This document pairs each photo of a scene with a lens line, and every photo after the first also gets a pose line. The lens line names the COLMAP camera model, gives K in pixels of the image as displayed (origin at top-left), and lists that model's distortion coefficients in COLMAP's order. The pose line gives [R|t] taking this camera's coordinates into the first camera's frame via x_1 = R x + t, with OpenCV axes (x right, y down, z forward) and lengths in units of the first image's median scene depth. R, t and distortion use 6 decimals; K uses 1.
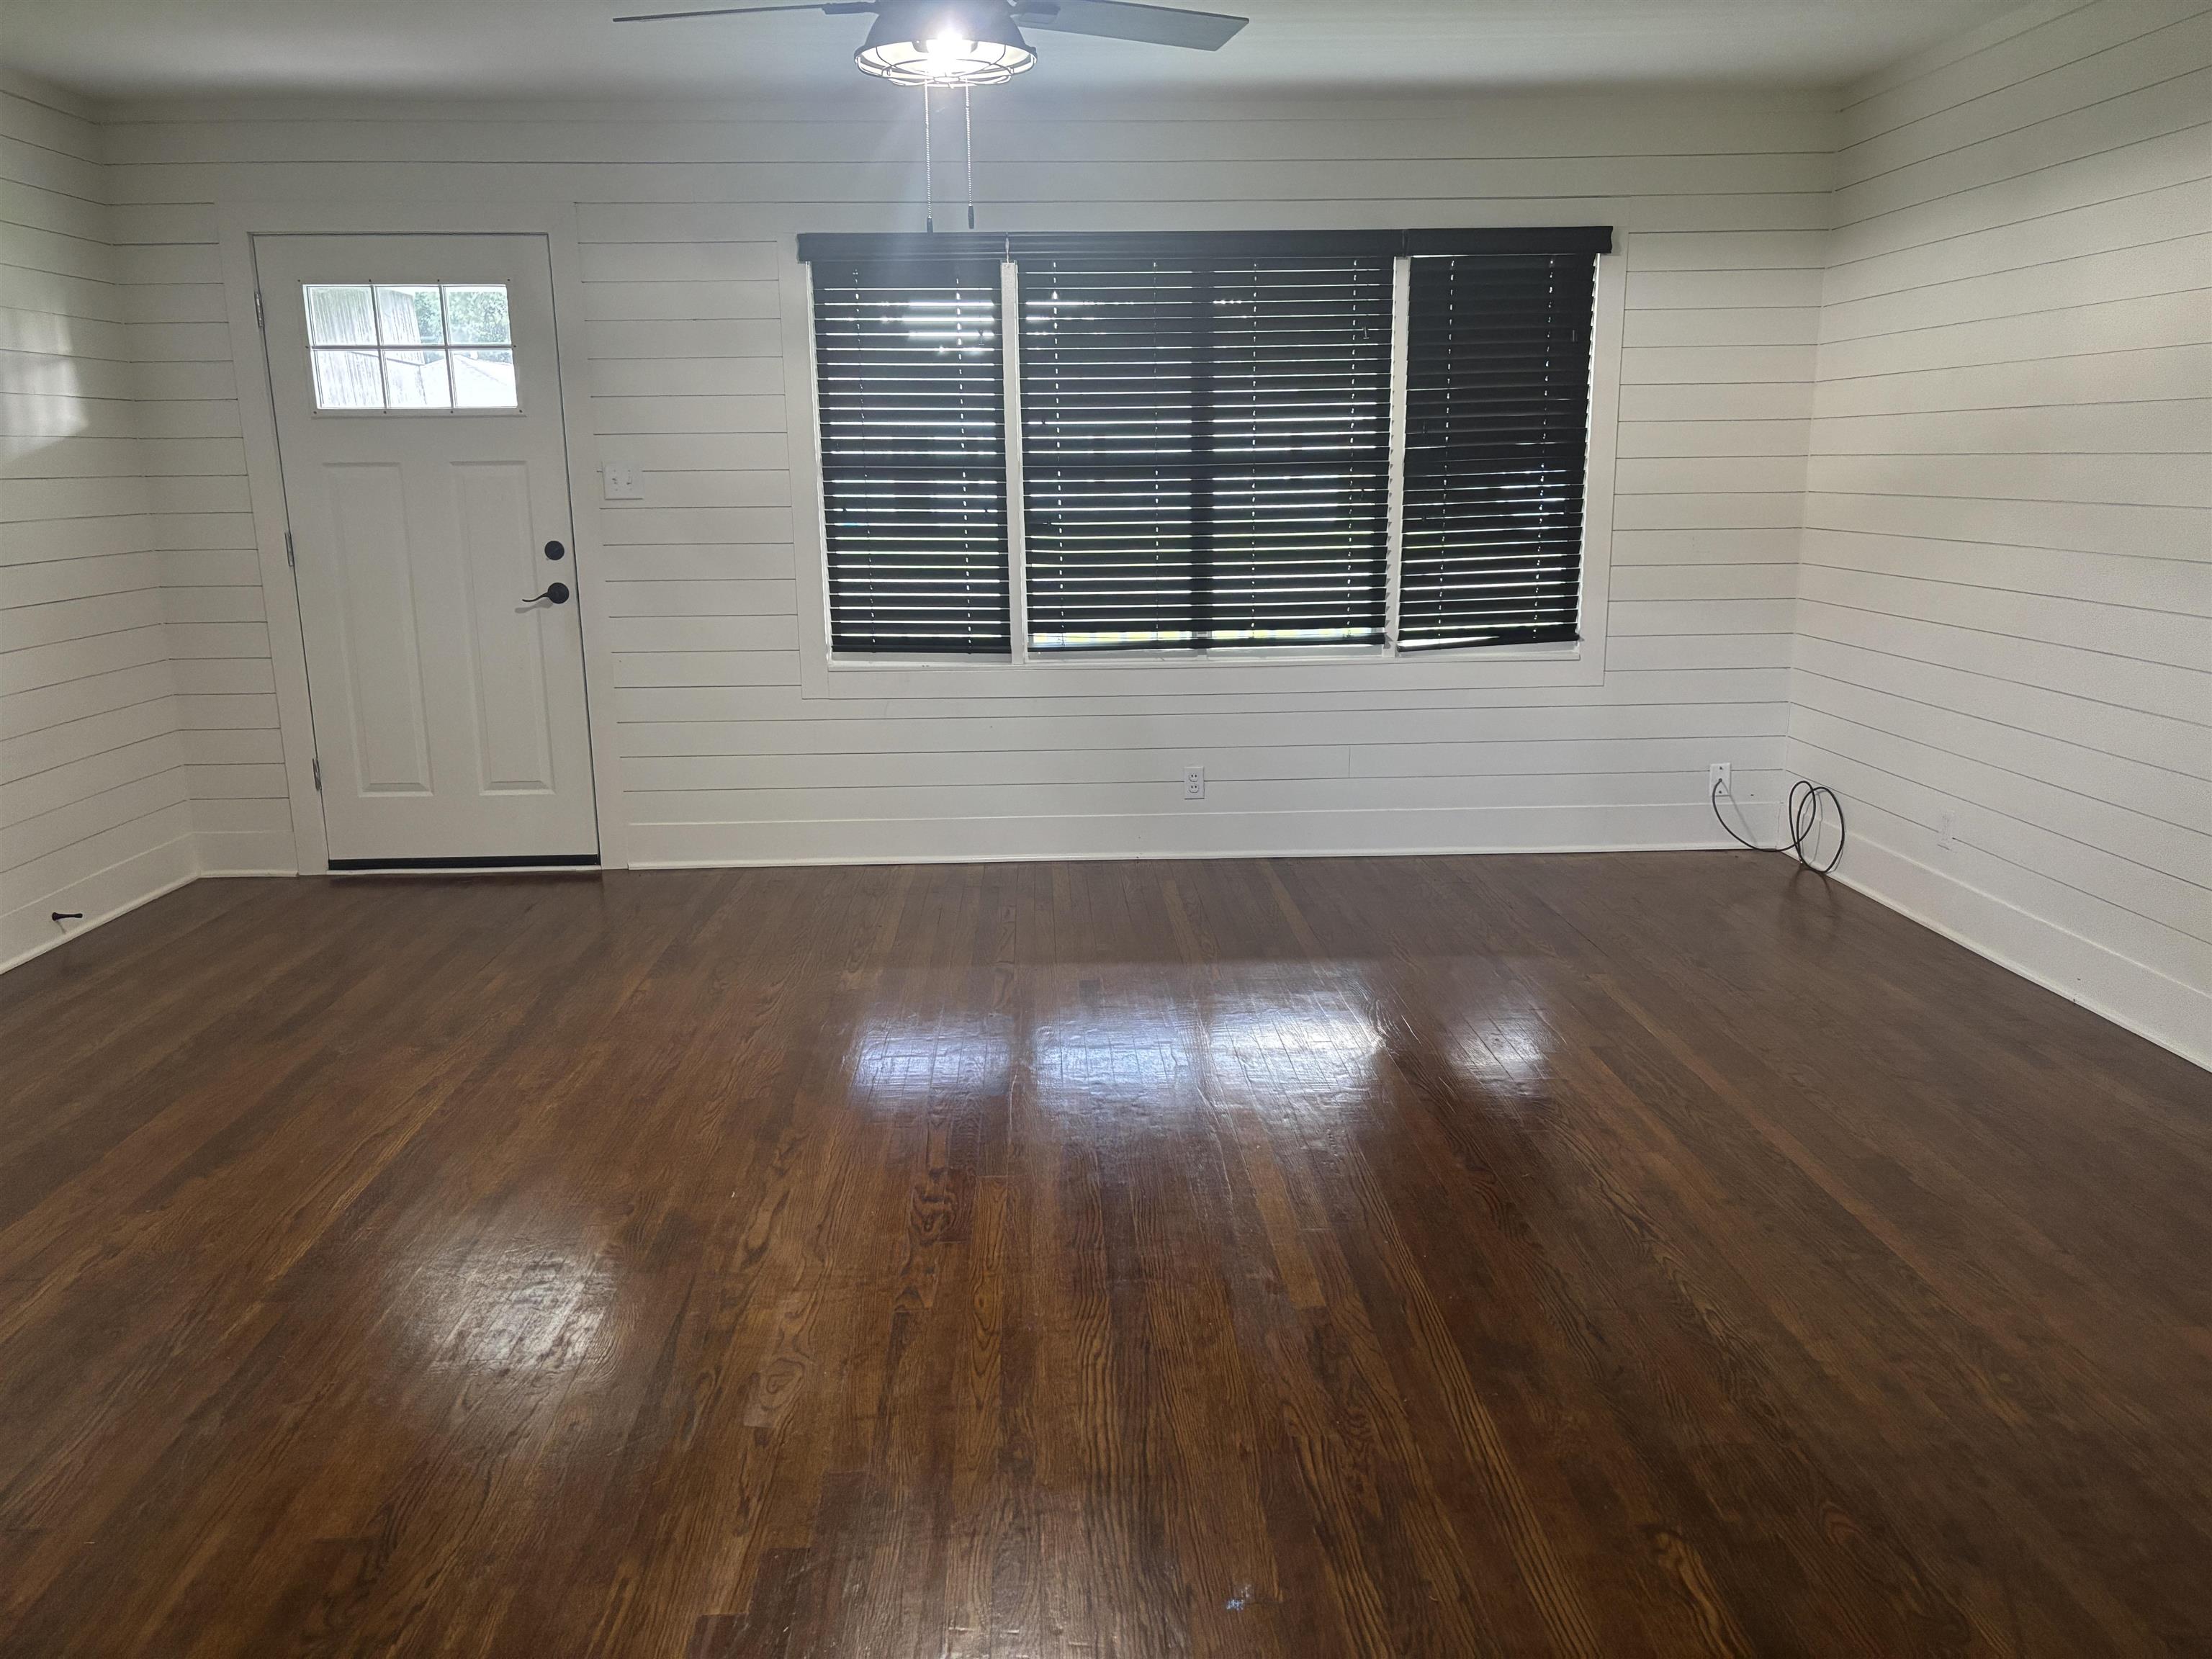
lens RADIAL K [[1675.9, 0, 1100.0], [0, 1675.9, 829.7], [0, 0, 1]] dist [0.008407, 0.005648]
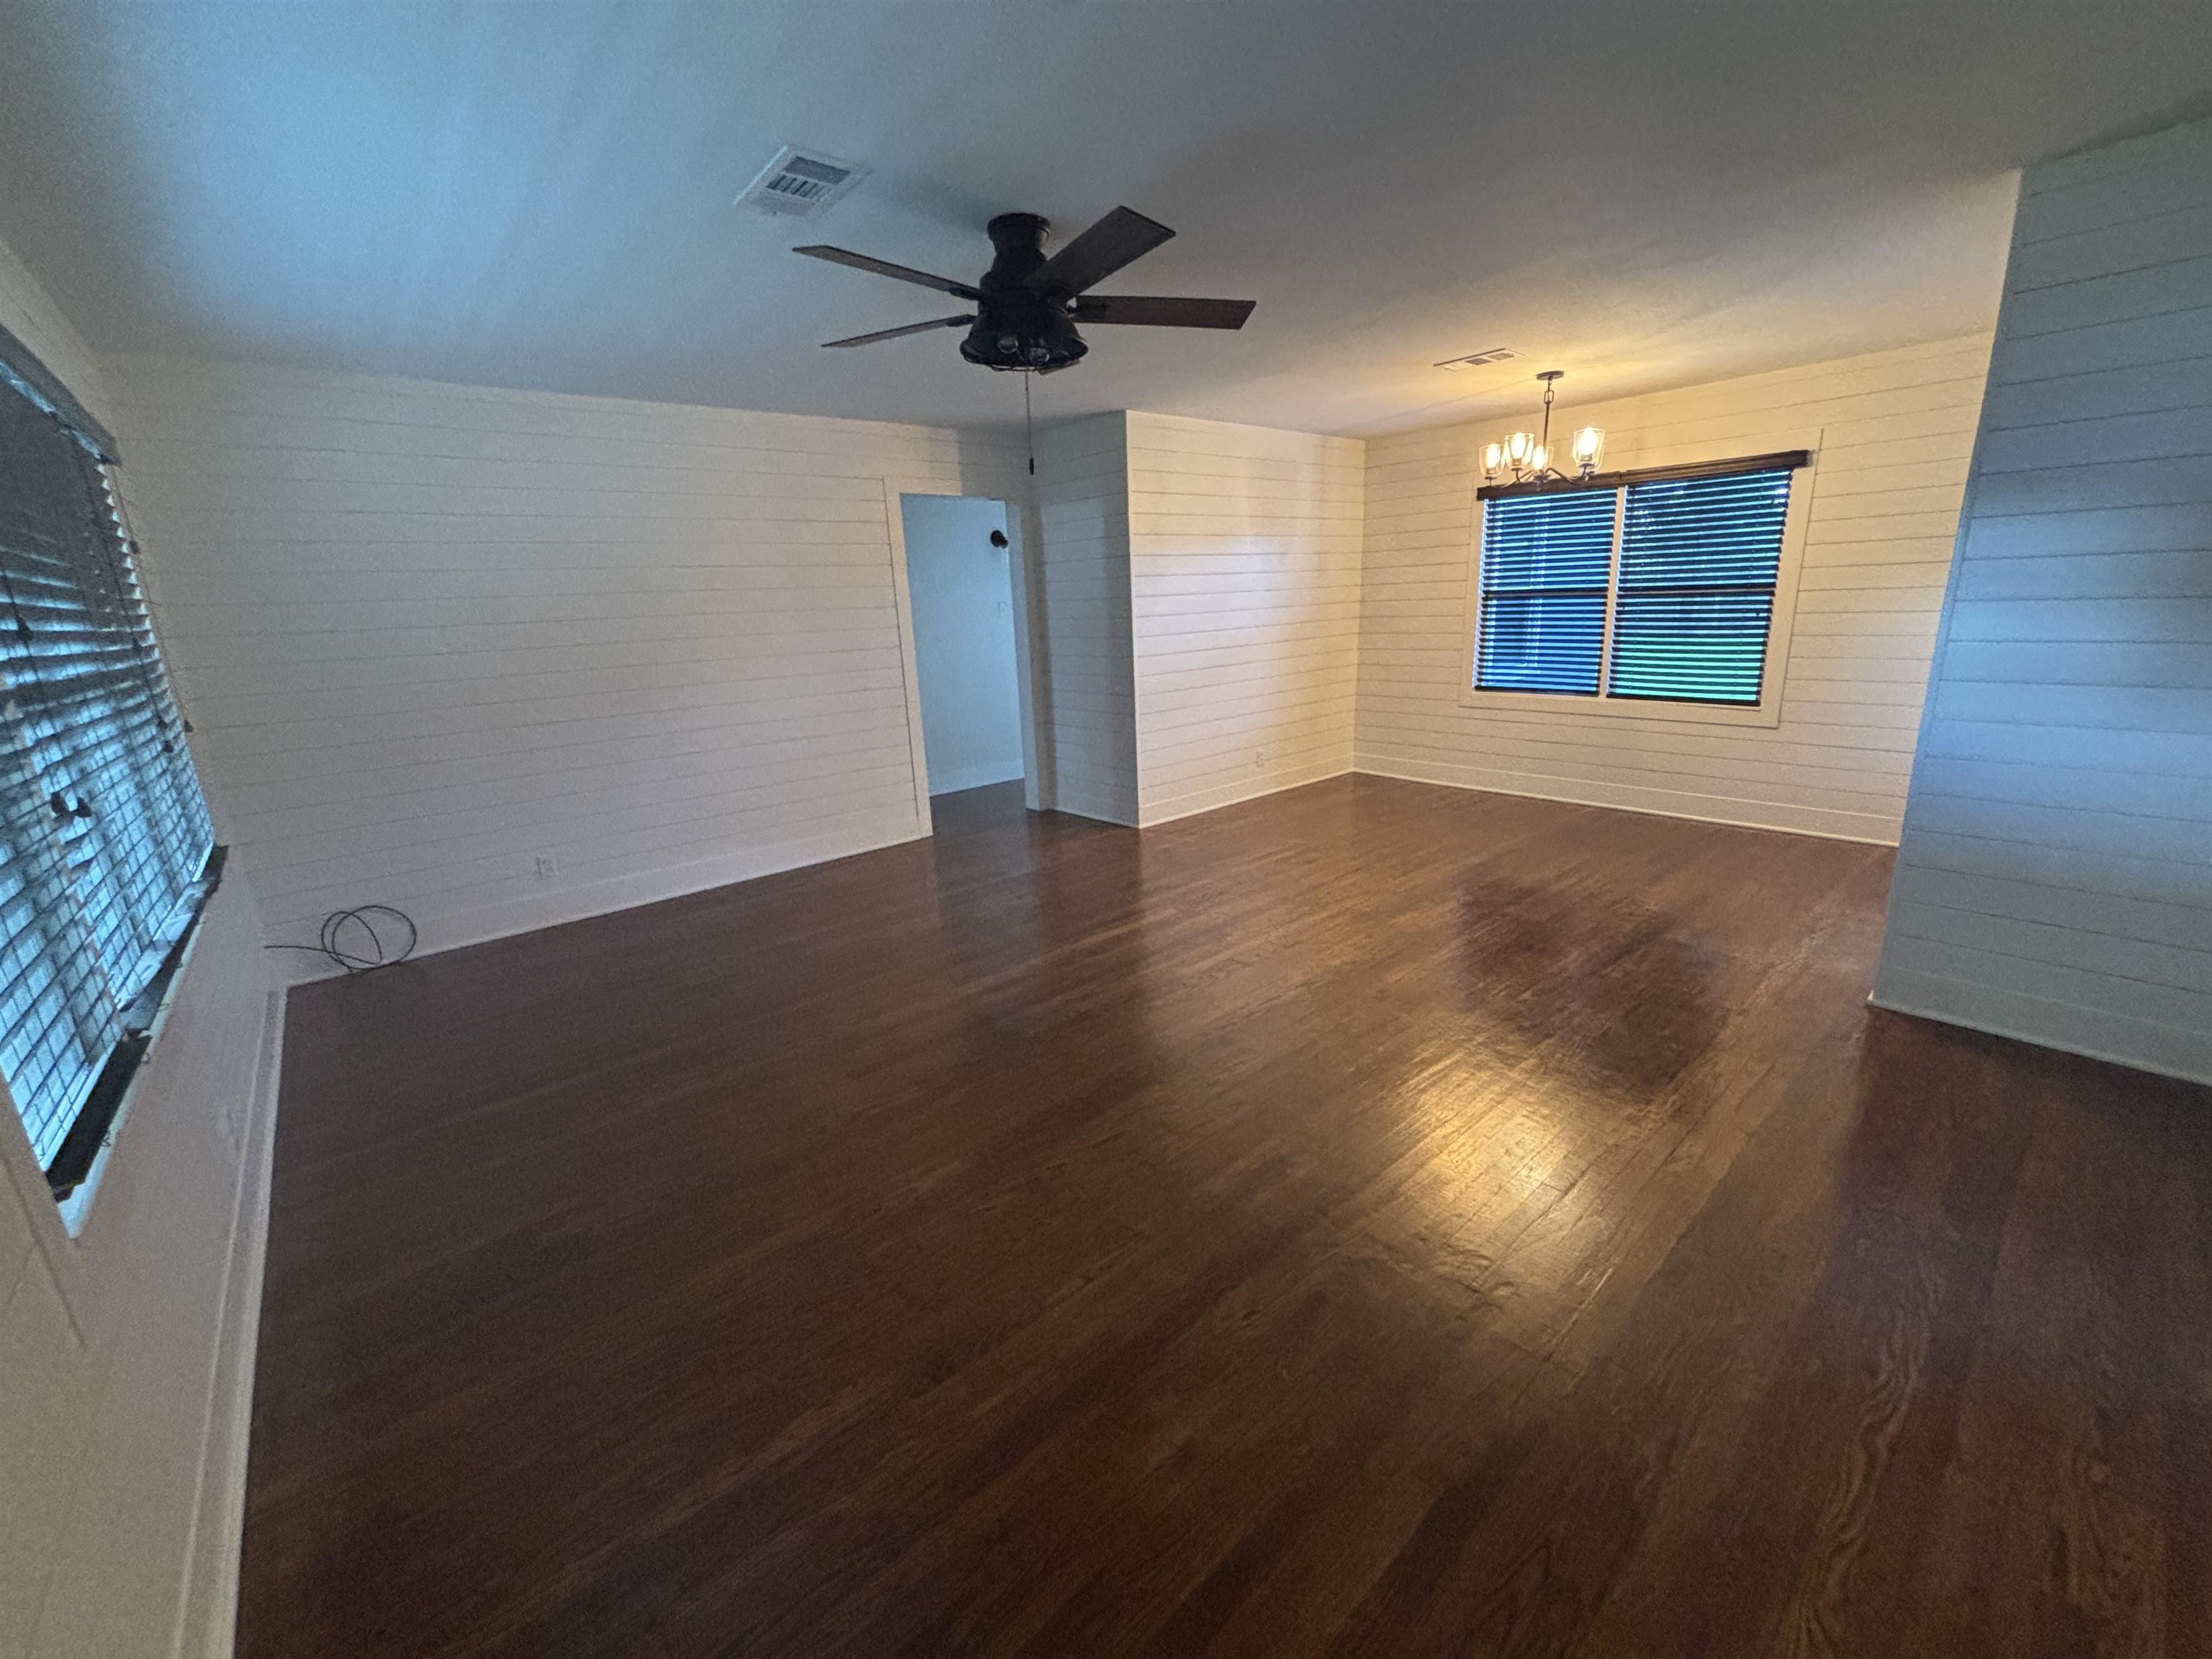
lens RADIAL K [[883.5, 0, 1103.4], [0, 883.5, 837.8], [0, 0, 1]] dist [-0.015114, -0.000100]
pose [[-0.623785, -0.167975, 0.763332, -0.490848], [0.217709, 0.900640, 0.376099, -0.223662], [-0.750663, 0.400789, -0.525236, 0.965391]]
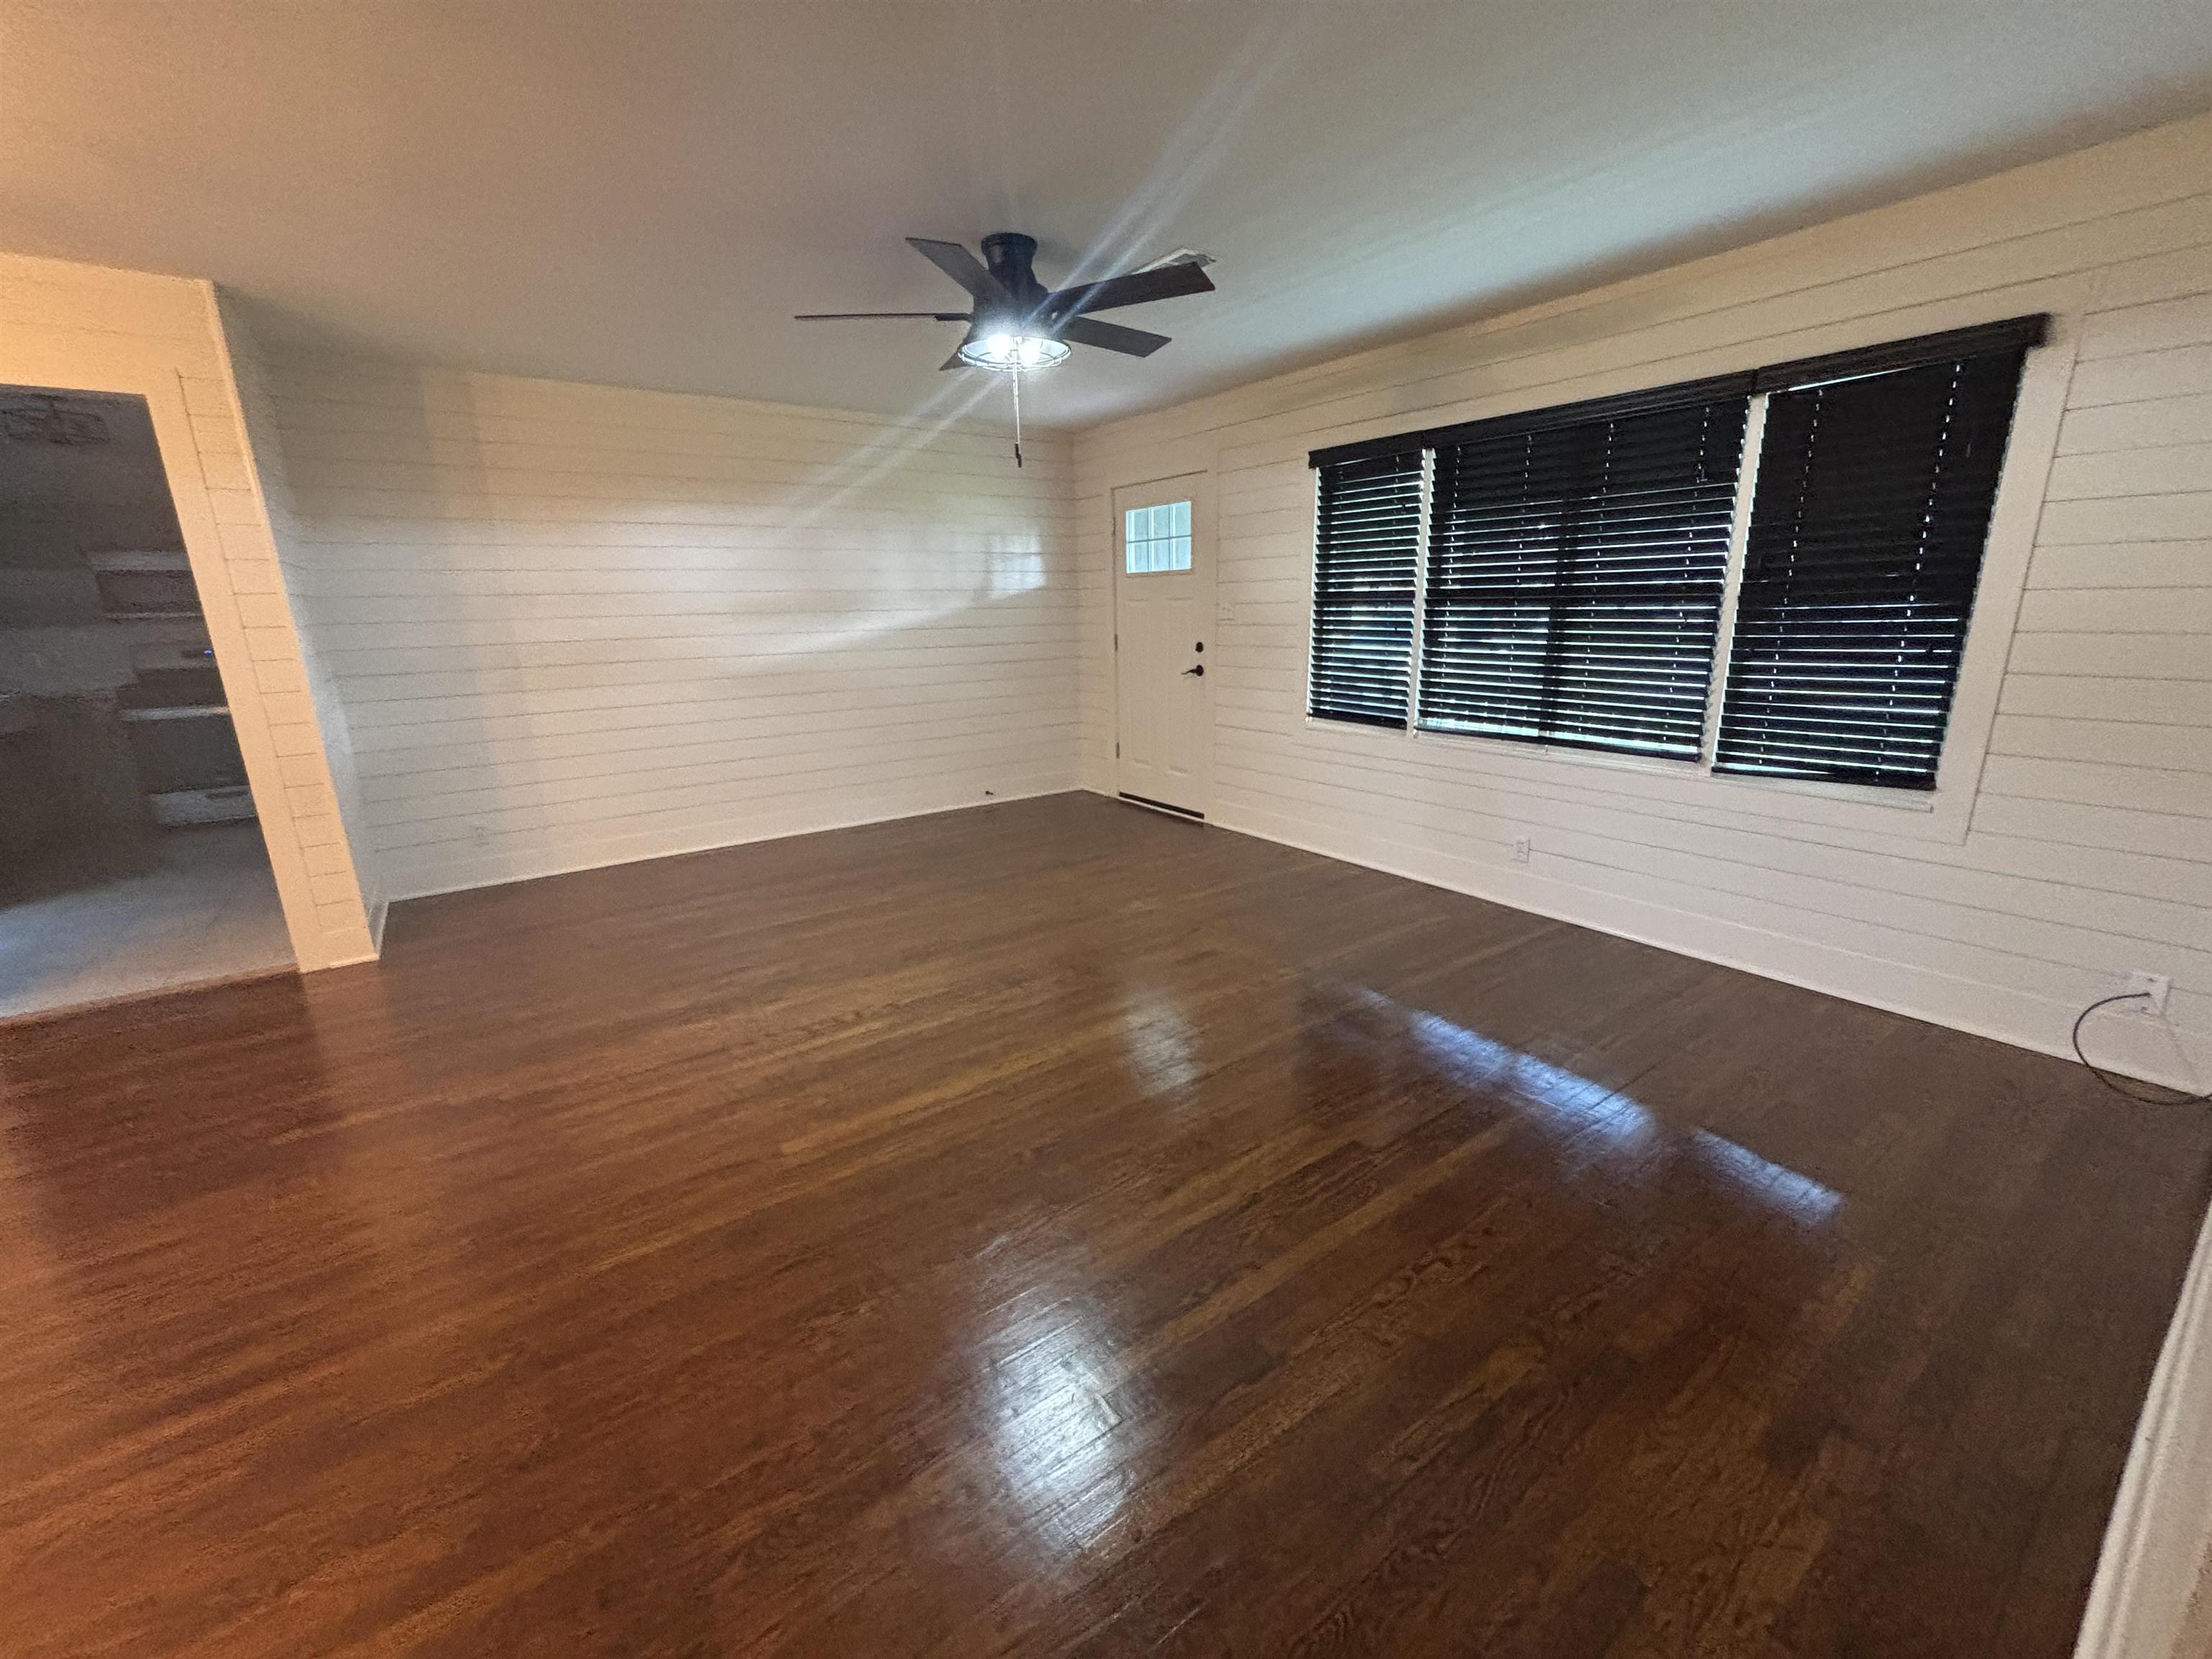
lens RADIAL K [[893.4, 0, 1103.4], [0, 893.4, 823.7], [0, 0, 1]] dist [-0.000145, -0.000423]
pose [[0.552075, 0.199752, -0.809513, 0.475578], [-0.166656, 0.977724, 0.127603, -0.089259], [0.816969, 0.064464, 0.573067, 0.390625]]
